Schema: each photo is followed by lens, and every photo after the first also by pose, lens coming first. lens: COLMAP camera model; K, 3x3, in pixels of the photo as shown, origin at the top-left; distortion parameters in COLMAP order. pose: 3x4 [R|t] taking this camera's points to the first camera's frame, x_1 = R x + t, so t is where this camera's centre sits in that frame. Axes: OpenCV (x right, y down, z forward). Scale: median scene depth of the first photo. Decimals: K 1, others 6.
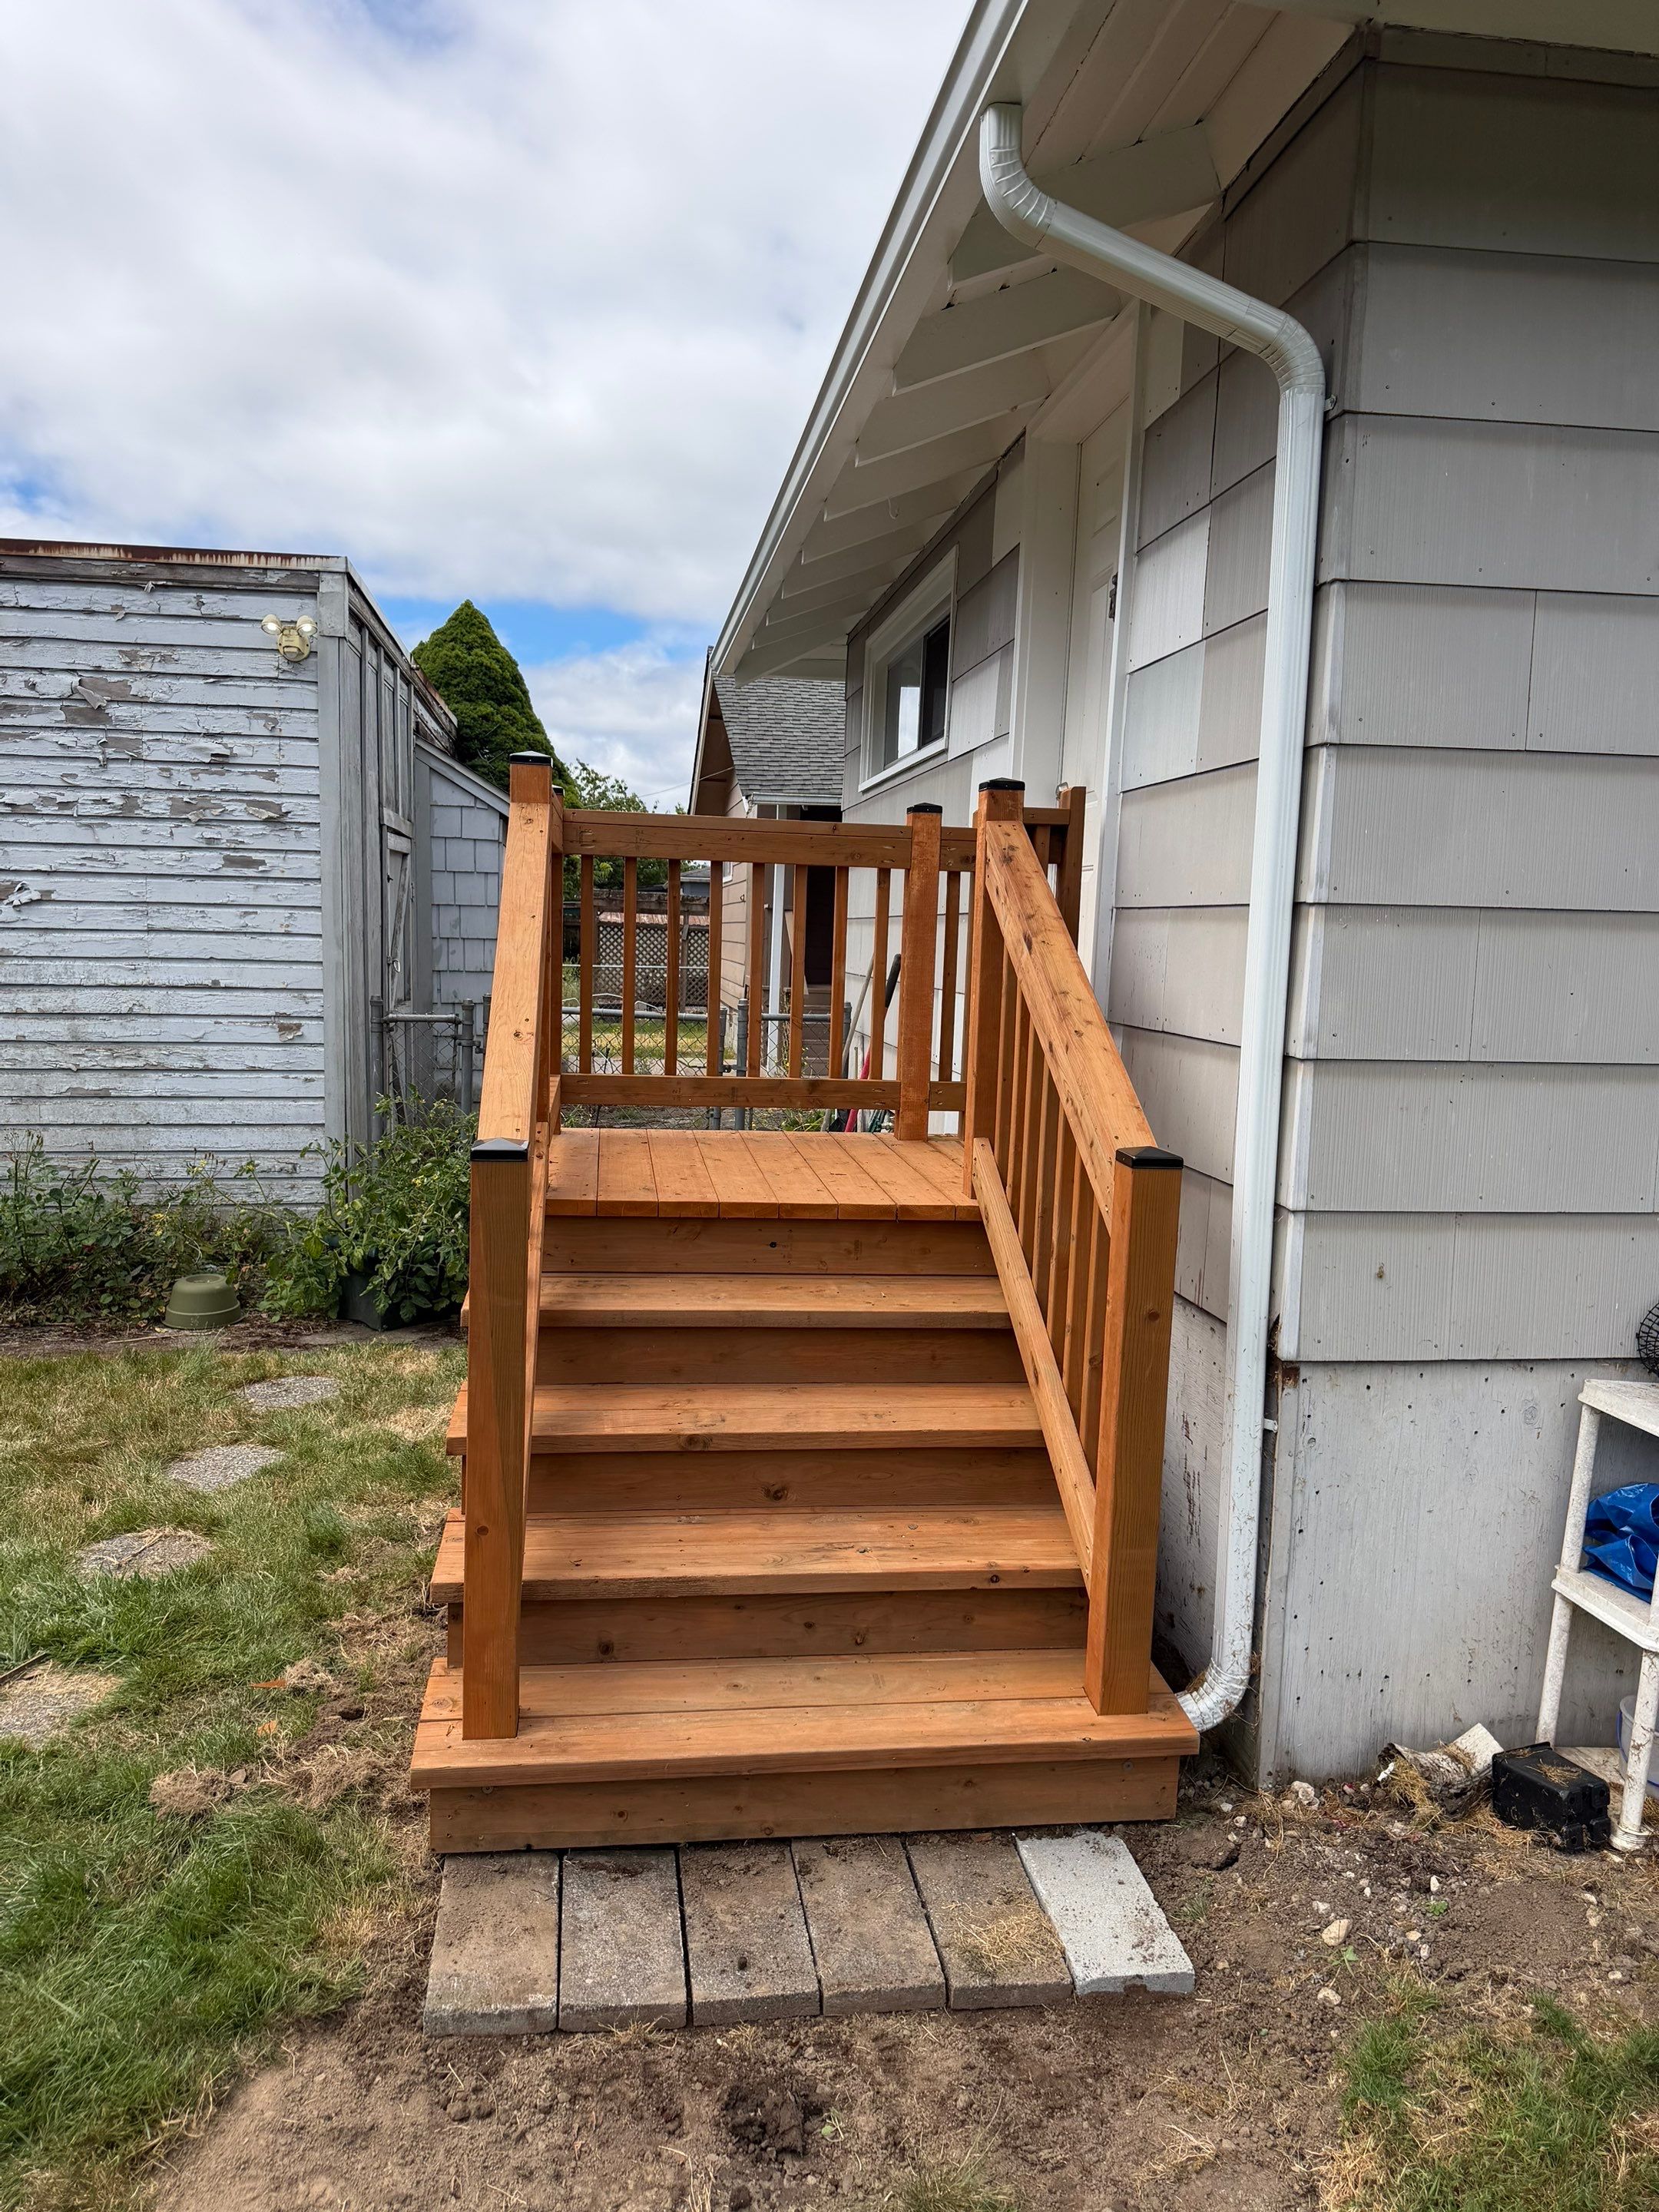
lens RADIAL K [[1562.8, 0, 829.5], [0, 1562.8, 1106.0], [0, 0, 1]] dist [0.054658, -0.055002]
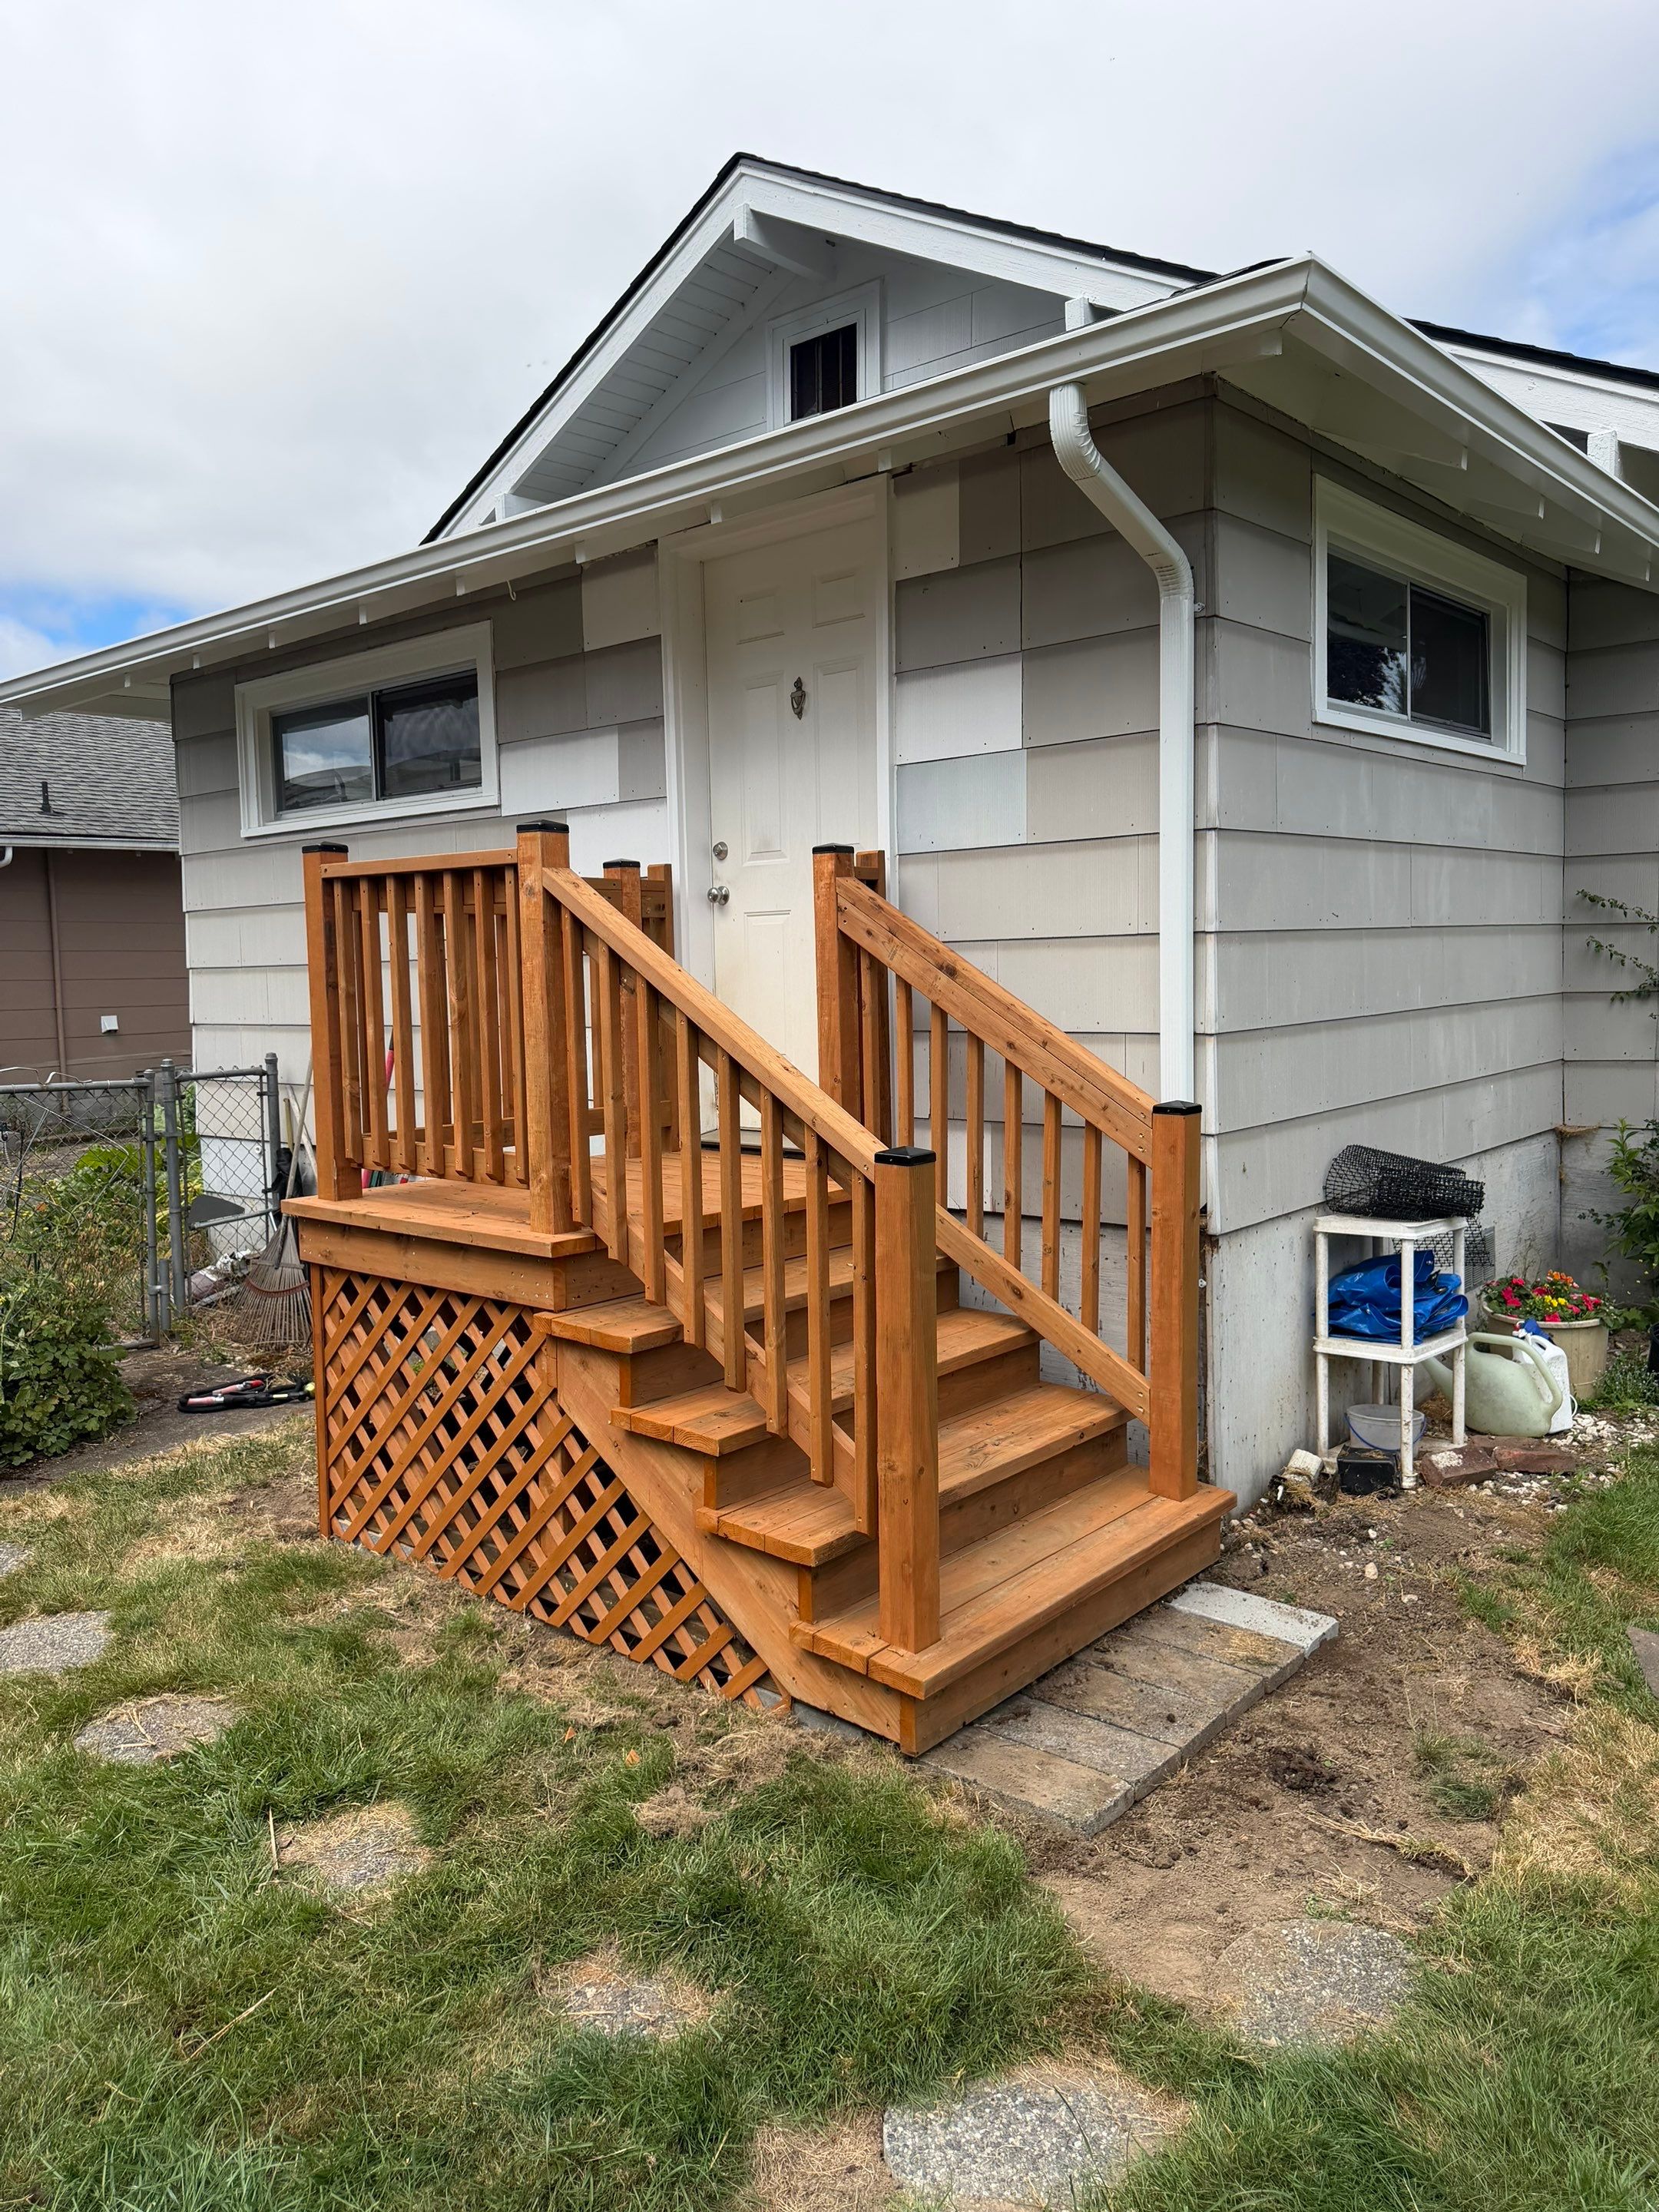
lens RADIAL K [[1554.8, 0, 822.2], [0, 1554.8, 1085.9], [0, 0, 1]] dist [0.076004, -0.099844]
pose [[0.746162, -0.097363, 0.658606, -0.993478], [0.120995, 0.992606, 0.009659, -0.041650], [-0.654677, 0.072481, 0.752426, 0.122891]]
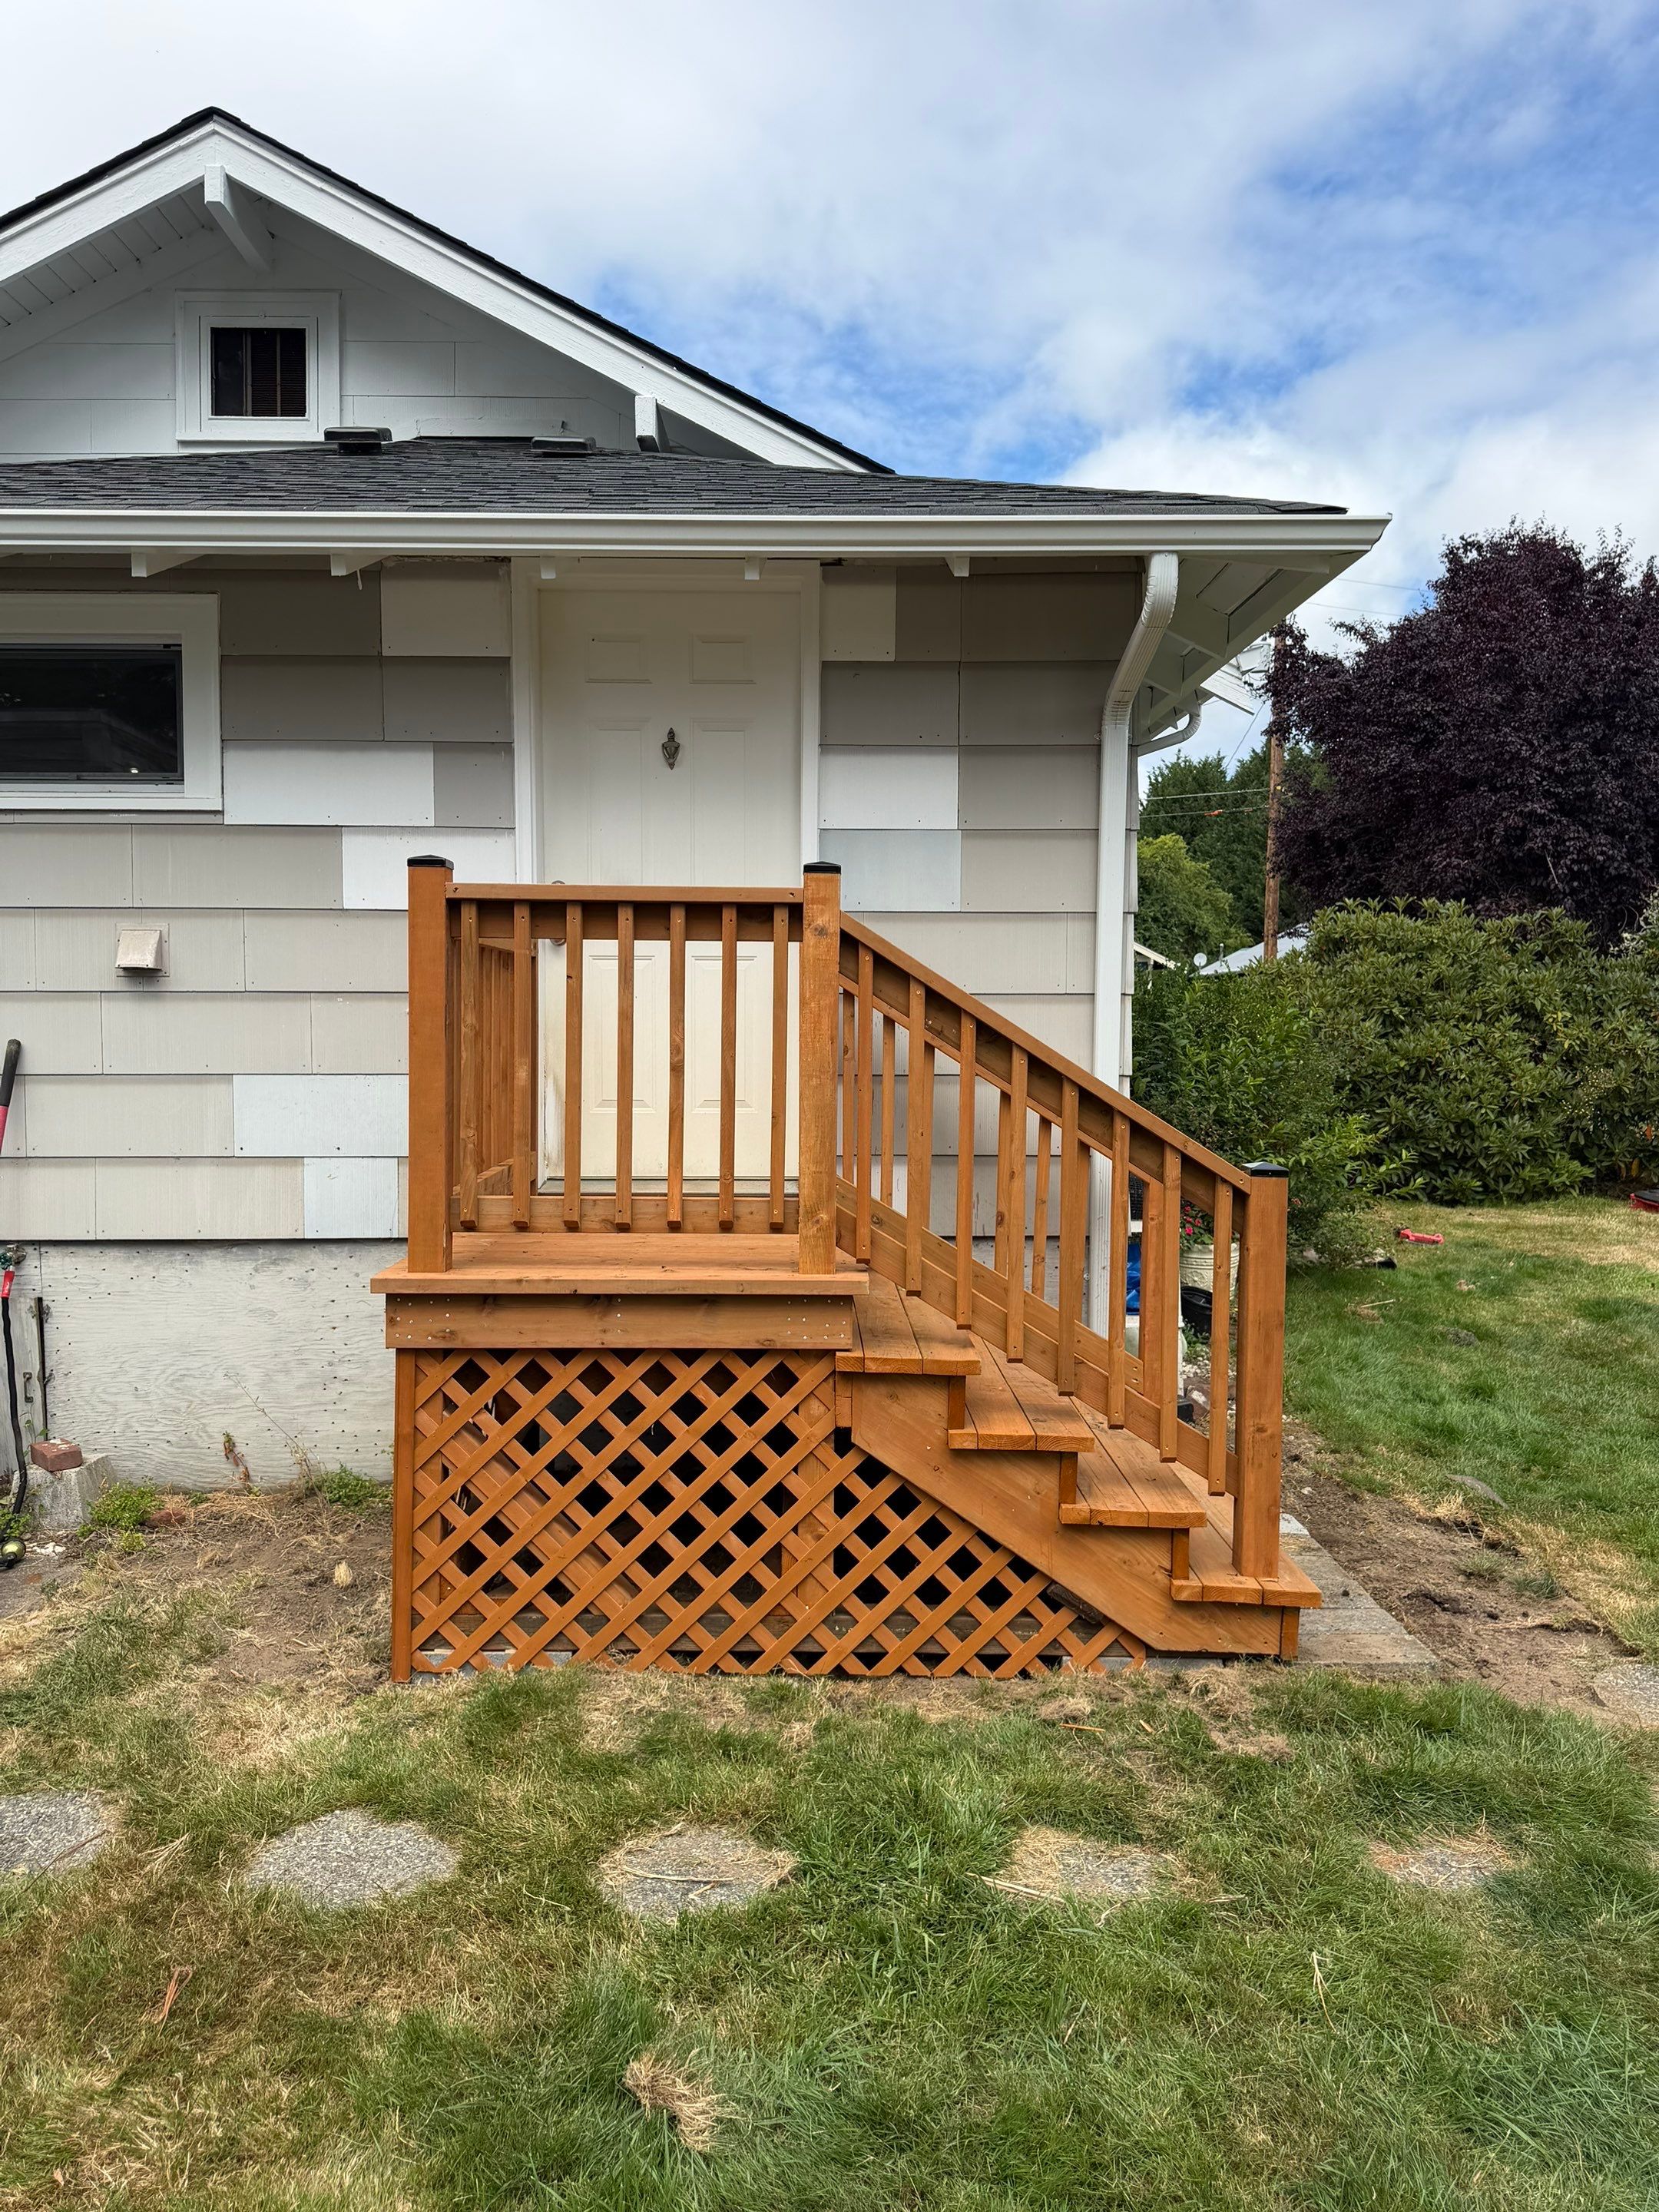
lens RADIAL K [[1554.8, 0, 822.2], [0, 1554.8, 1085.9], [0, 0, 1]] dist [0.076004, -0.099844]
pose [[0.117490, -0.076946, 0.990089, -1.635379], [0.113552, 0.991496, 0.063581, -0.183505], [-0.986561, 0.104956, 0.125228, 1.155598]]
